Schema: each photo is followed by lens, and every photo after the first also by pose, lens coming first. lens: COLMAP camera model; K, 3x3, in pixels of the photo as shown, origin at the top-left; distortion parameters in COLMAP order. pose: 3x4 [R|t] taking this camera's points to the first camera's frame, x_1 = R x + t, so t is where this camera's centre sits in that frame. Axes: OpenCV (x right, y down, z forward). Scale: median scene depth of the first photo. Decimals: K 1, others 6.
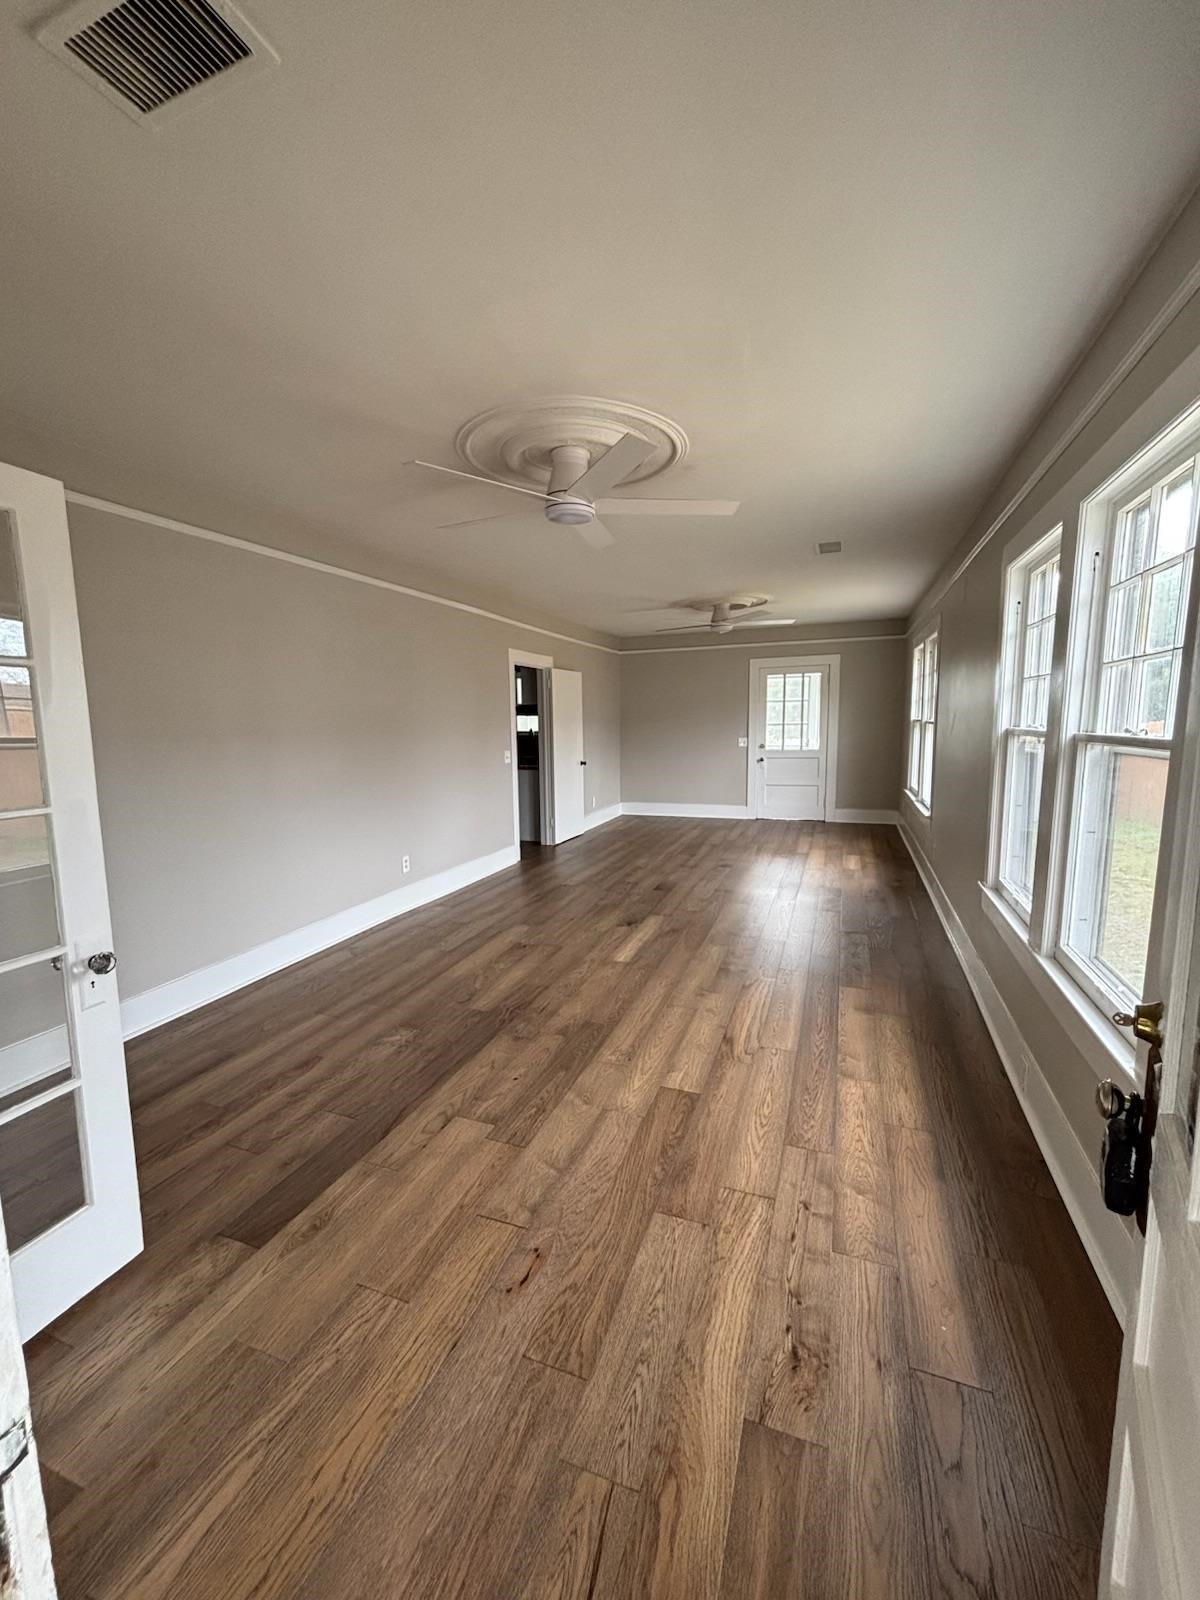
lens RADIAL K [[643.5, 0, 599.5], [0, 643.5, 801.5], [0, 0, 1]] dist [-0.003708, -0.000262]
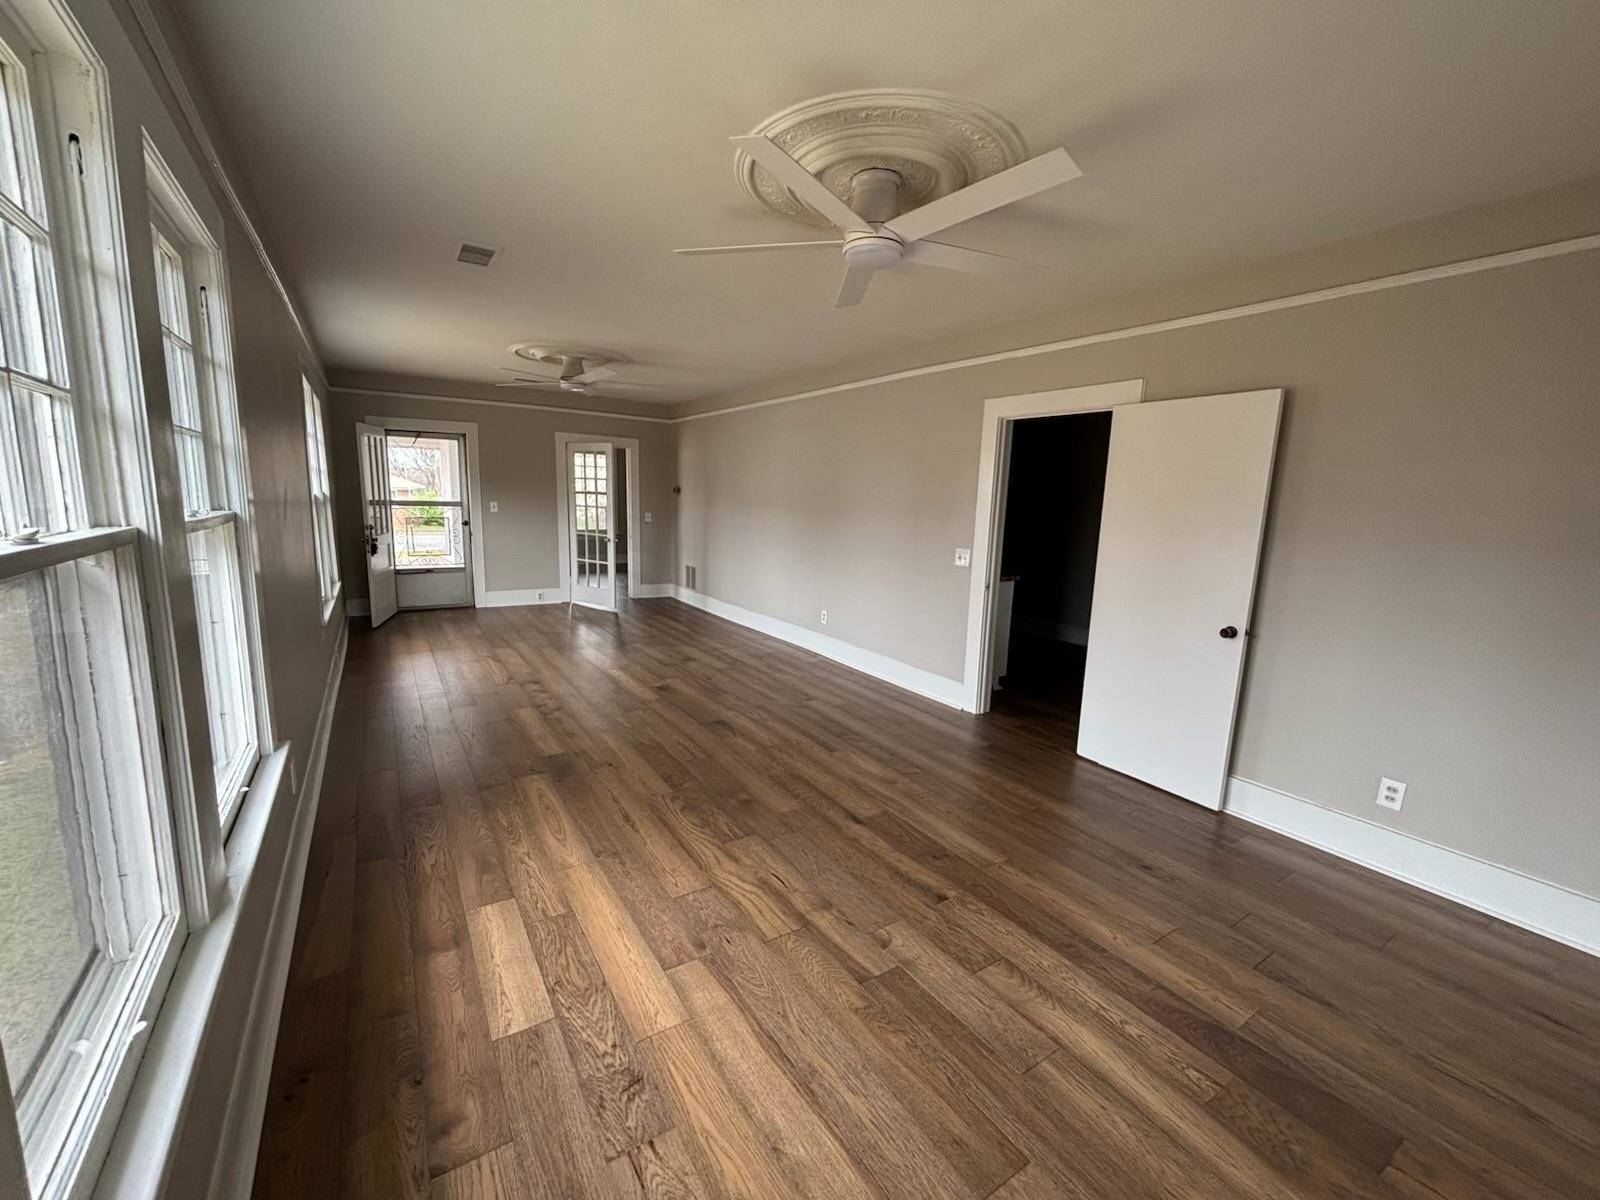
lens RADIAL K [[643.5, 0, 791.5], [0, 643.5, 595.6], [0, 0, 1]] dist [-0.003708, -0.000262]
pose [[-0.599714, 0.123972, -0.790553, 0.615499], [-0.120312, 0.962728, 0.242240, -0.202773], [0.791118, 0.240387, -0.562446, 1.434654]]
